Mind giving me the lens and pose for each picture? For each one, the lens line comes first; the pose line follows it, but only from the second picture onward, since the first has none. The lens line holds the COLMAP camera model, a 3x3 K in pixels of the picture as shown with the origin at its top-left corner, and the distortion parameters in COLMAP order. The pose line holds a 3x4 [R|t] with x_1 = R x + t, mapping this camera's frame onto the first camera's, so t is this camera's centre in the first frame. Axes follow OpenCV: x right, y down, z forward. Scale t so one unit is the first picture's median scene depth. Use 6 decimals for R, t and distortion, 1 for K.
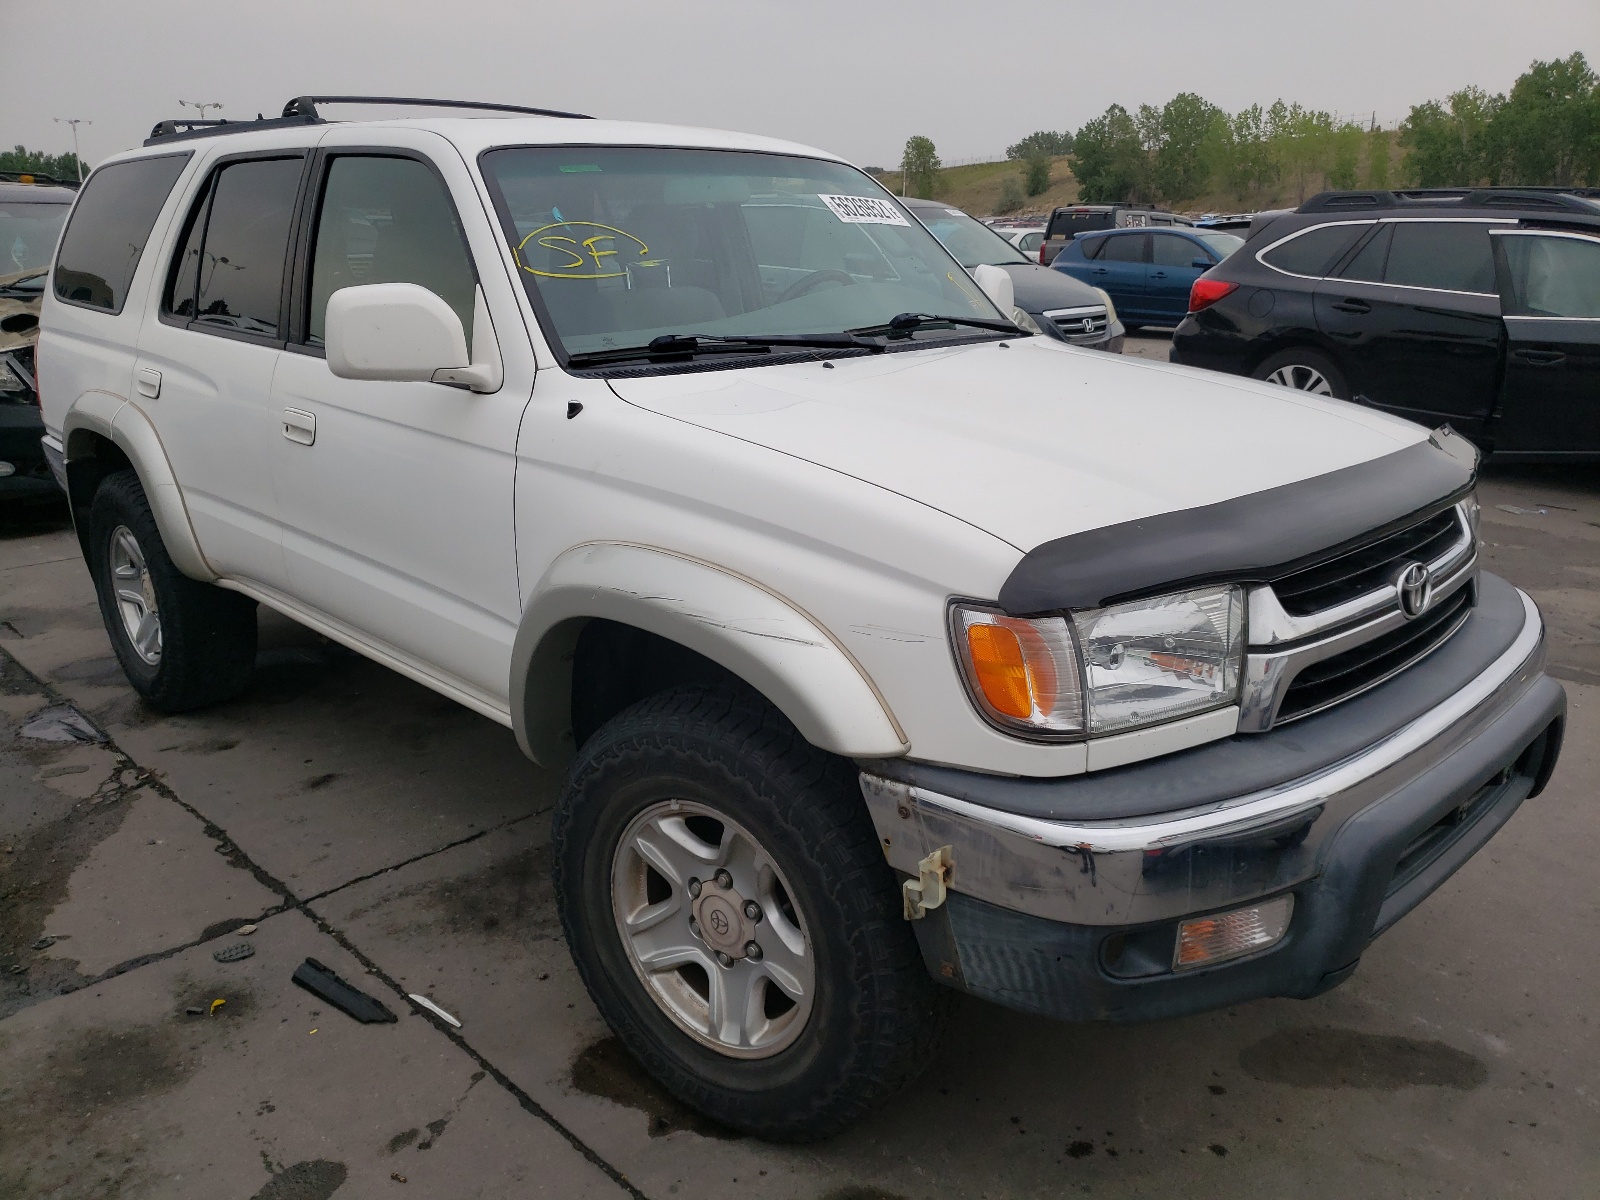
lens RADIAL K [[1251.0, 0, 800.0], [0, 1251.0, 600.0], [0, 0, 1]] dist [0.009659, 0.006842]
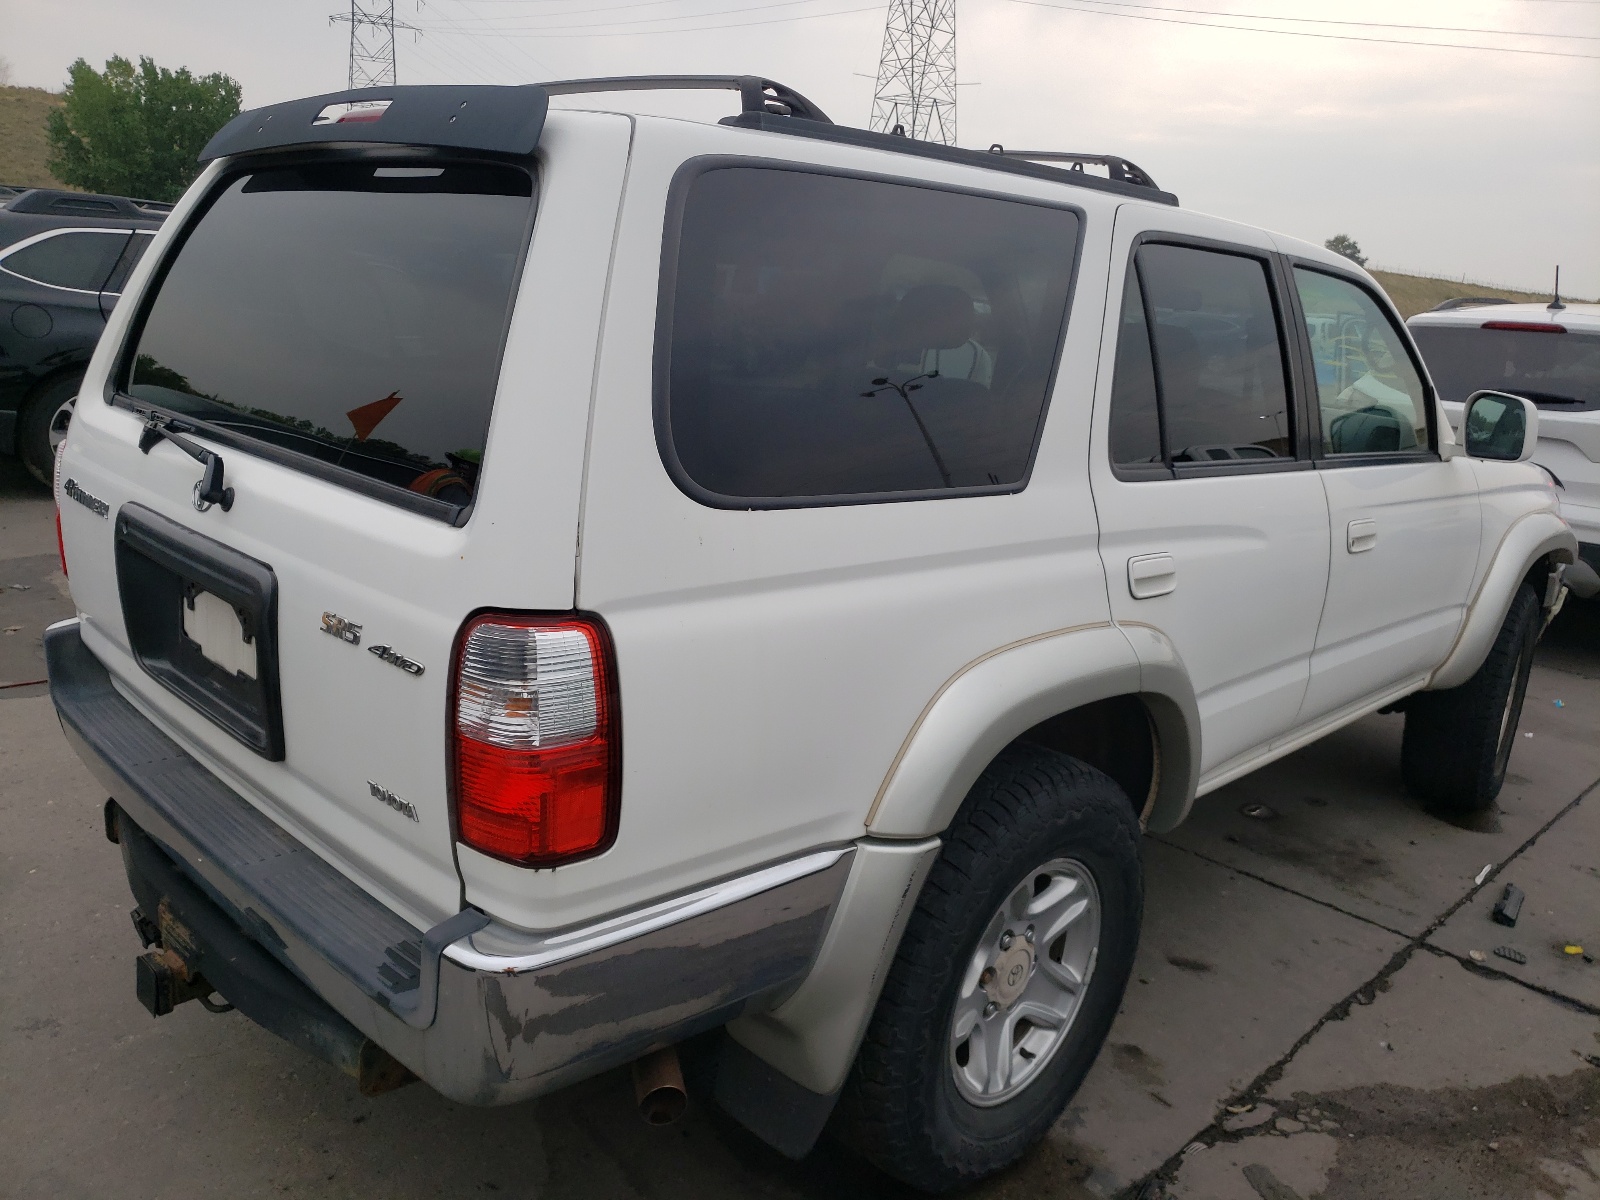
lens RADIAL K [[1267.8, 0, 800.0], [0, 1267.8, 600.0], [0, 0, 1]] dist [0.005149, 0.005145]
pose [[-0.020783, -0.245778, 0.969103, -1.270930], [0.213867, 0.945783, 0.244450, -0.398441], [-0.976642, 0.212340, 0.032908, 1.289893]]
